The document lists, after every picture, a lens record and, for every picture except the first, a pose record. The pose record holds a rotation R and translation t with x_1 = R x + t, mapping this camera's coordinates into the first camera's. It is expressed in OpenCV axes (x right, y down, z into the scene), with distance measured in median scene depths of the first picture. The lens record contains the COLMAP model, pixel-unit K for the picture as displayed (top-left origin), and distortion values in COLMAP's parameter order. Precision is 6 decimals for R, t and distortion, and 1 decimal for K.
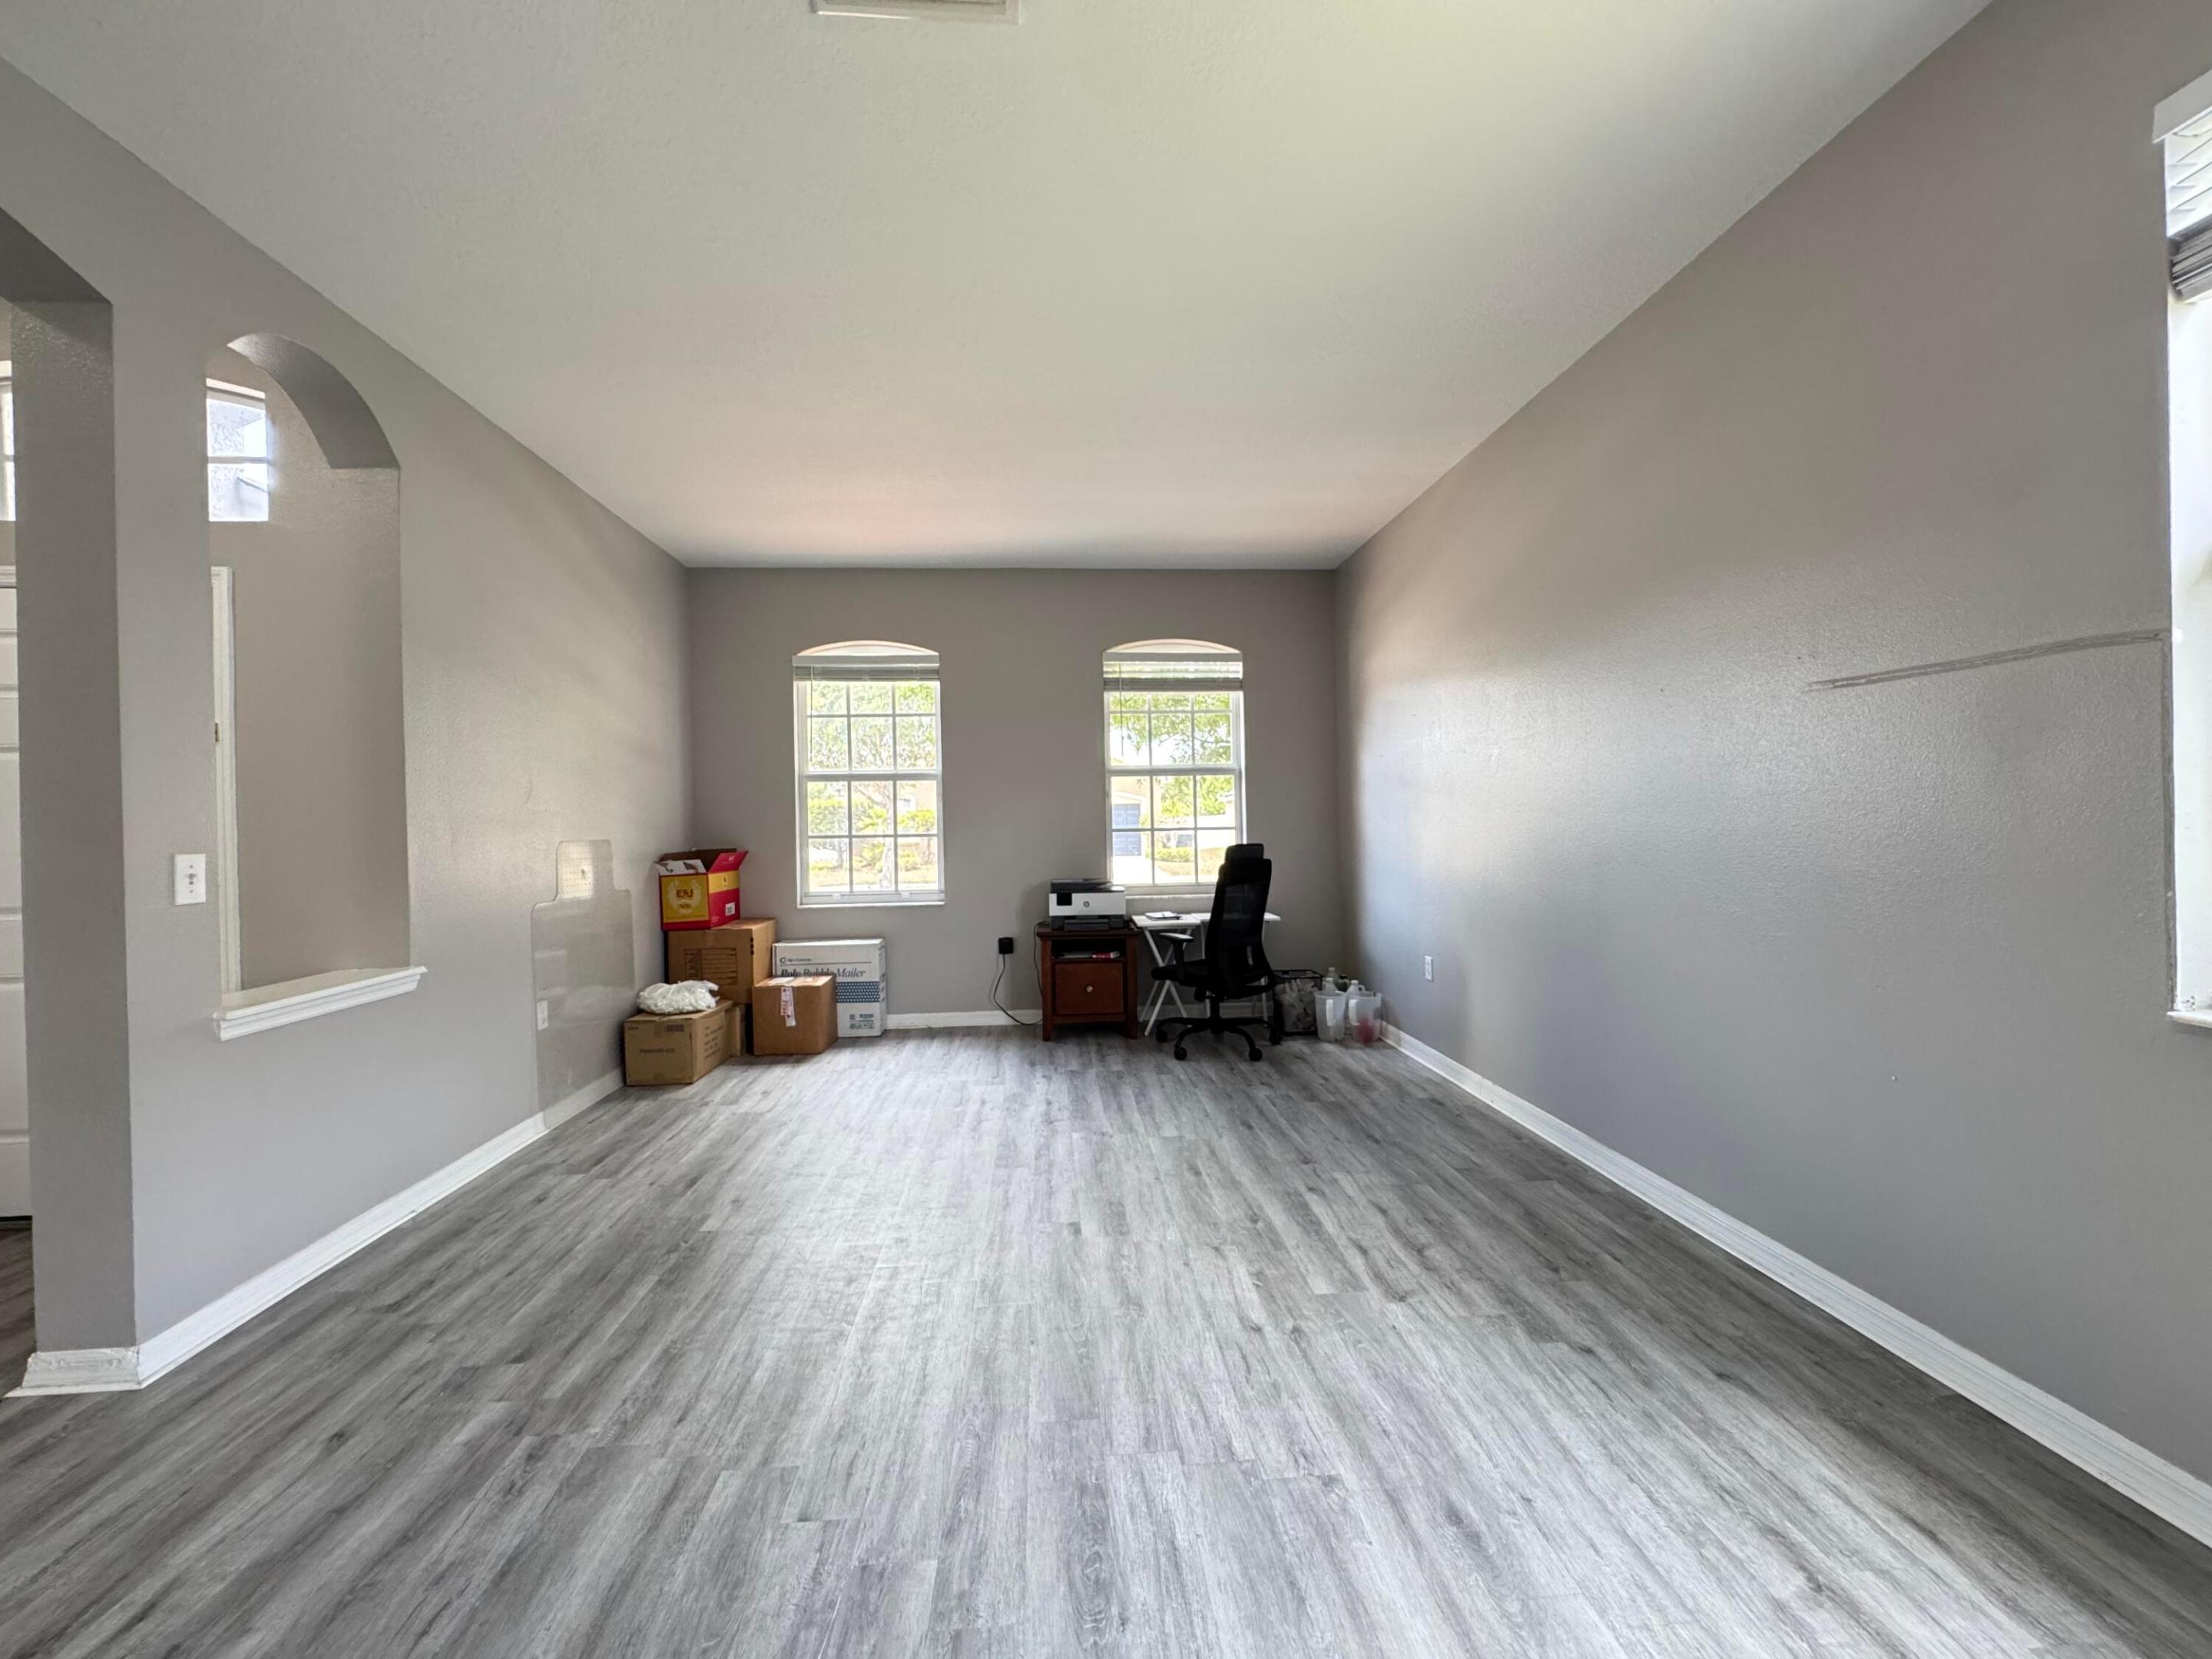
lens RADIAL K [[886.5, 0, 1103.8], [0, 886.5, 826.3], [0, 0, 1]] dist [-0.004015, 0.001057]
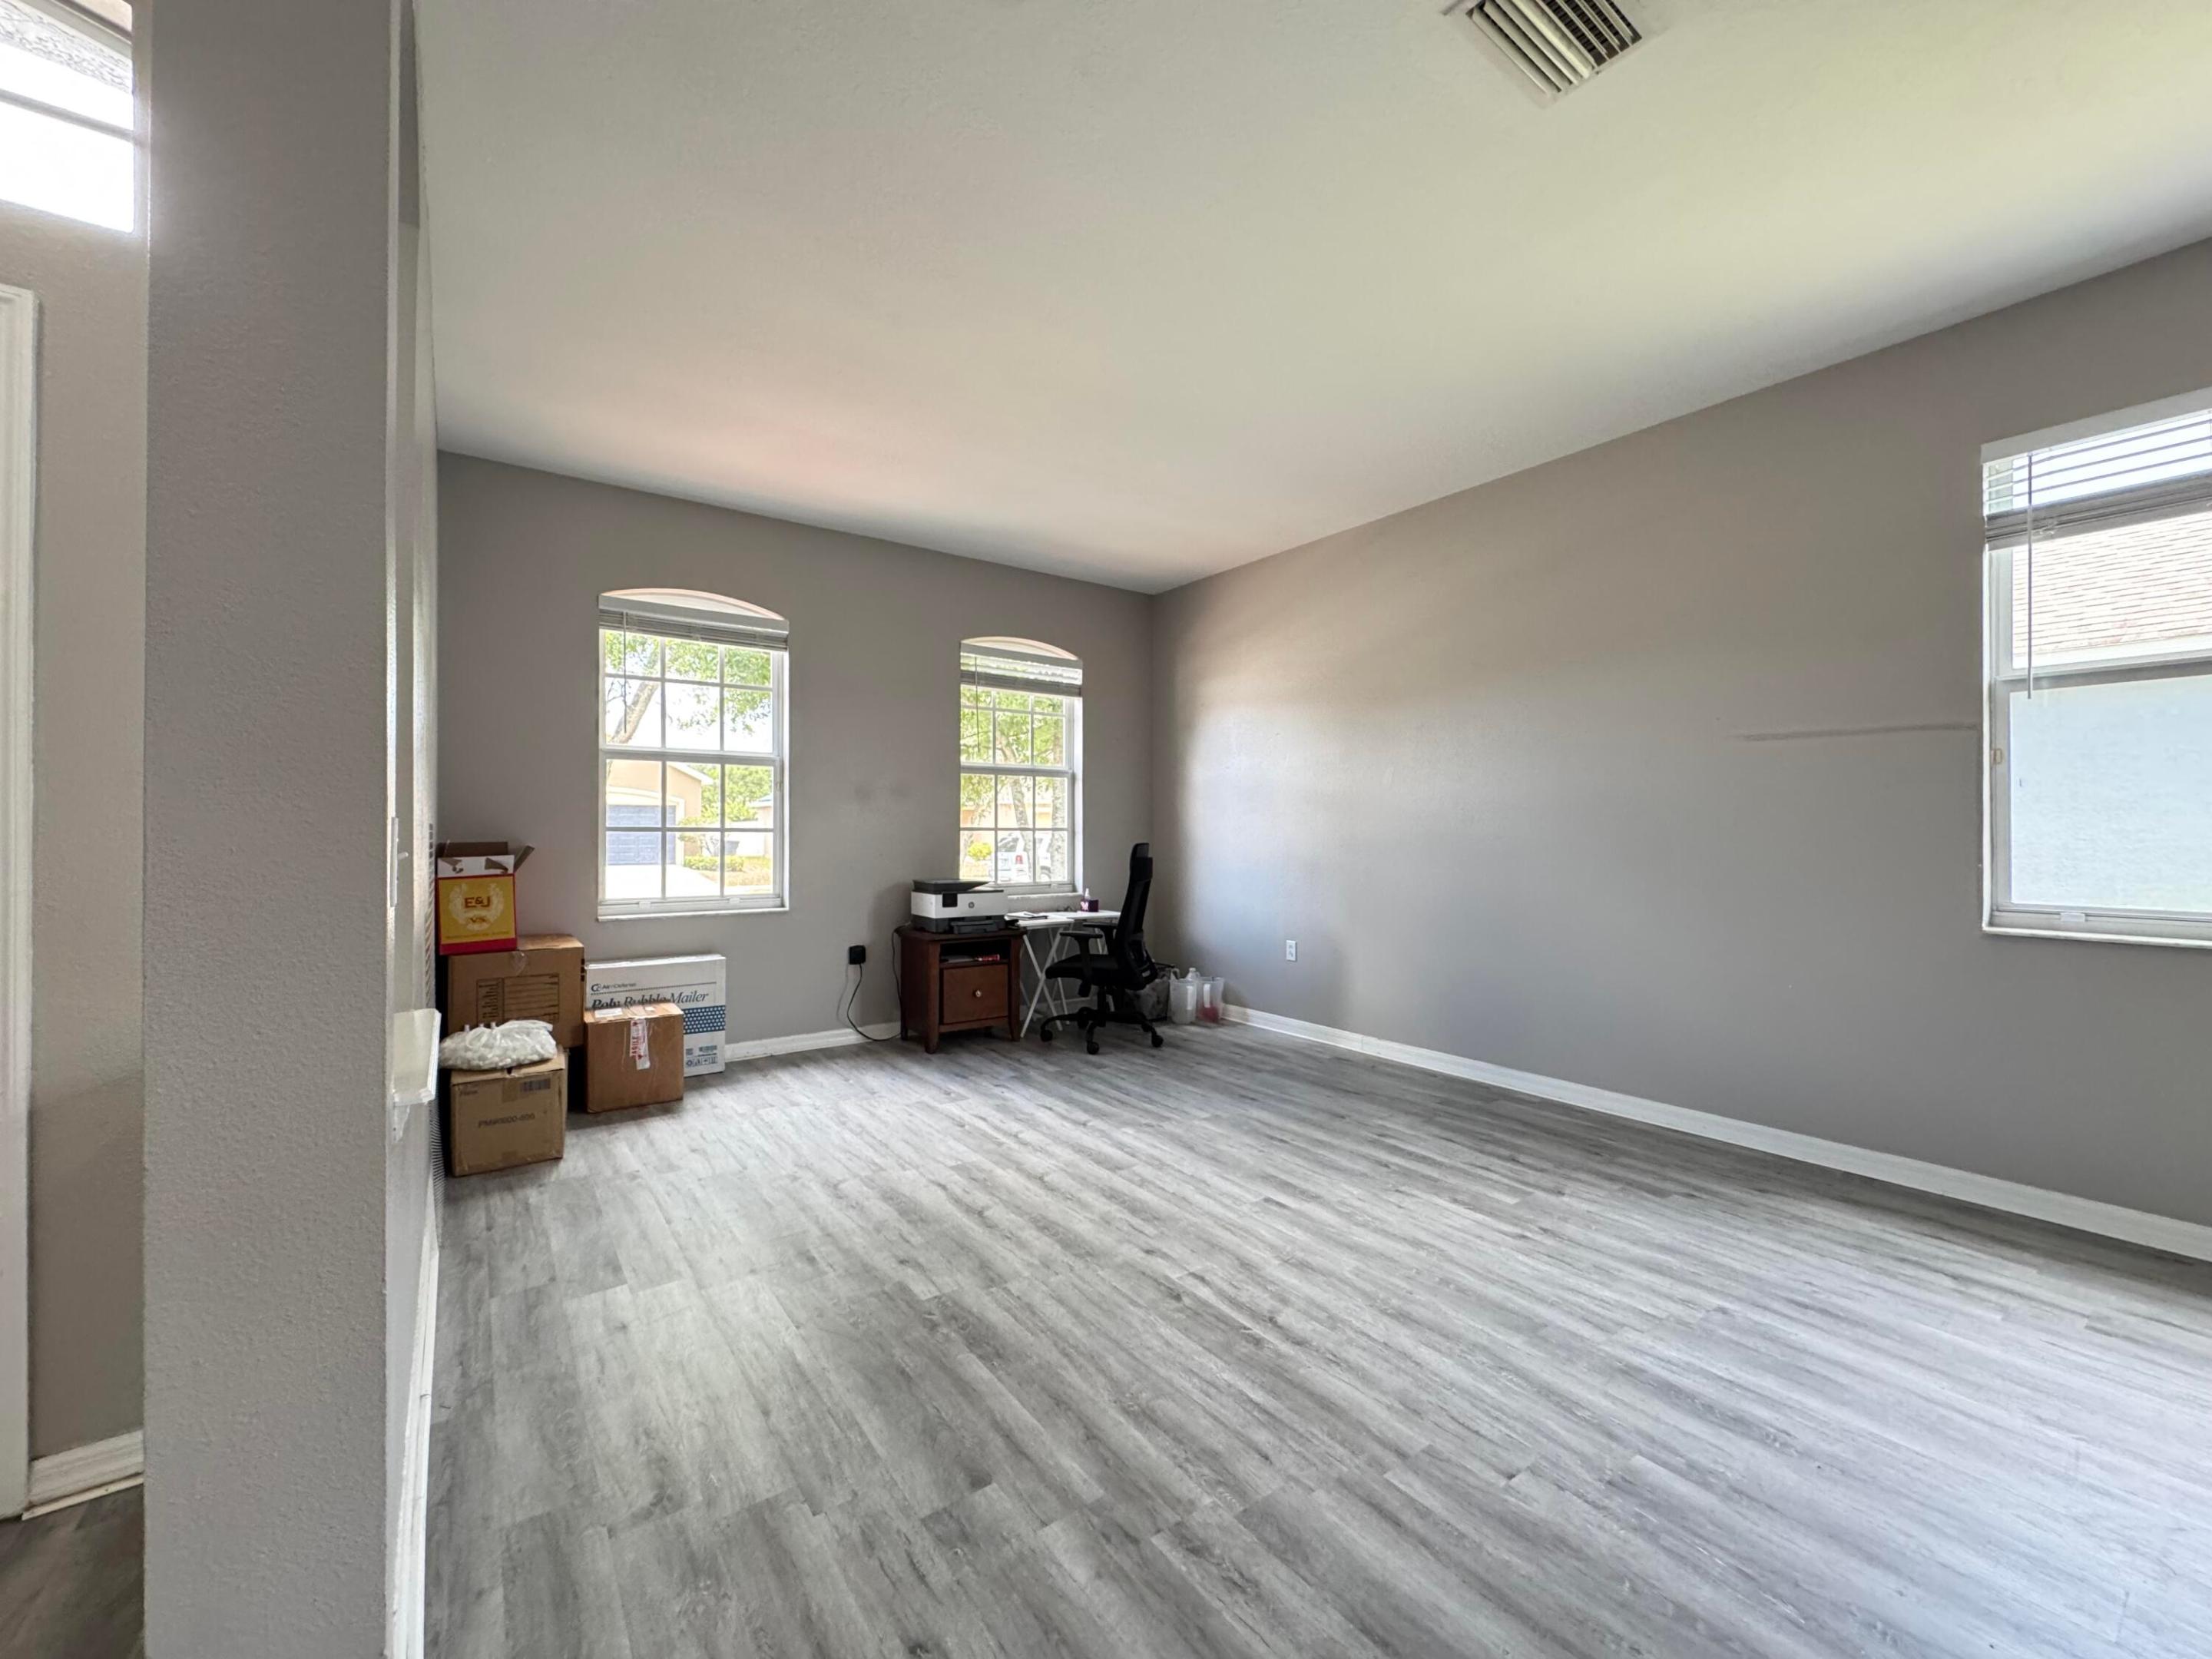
lens RADIAL K [[886.5, 0, 1103.8], [0, 886.5, 826.3], [0, 0, 1]] dist [-0.004015, 0.001057]
pose [[0.850390, 0.022701, 0.525663, -0.542517], [-0.016730, 0.999730, -0.016110, 0.022013], [-0.525887, 0.004906, 0.850540, 0.154656]]
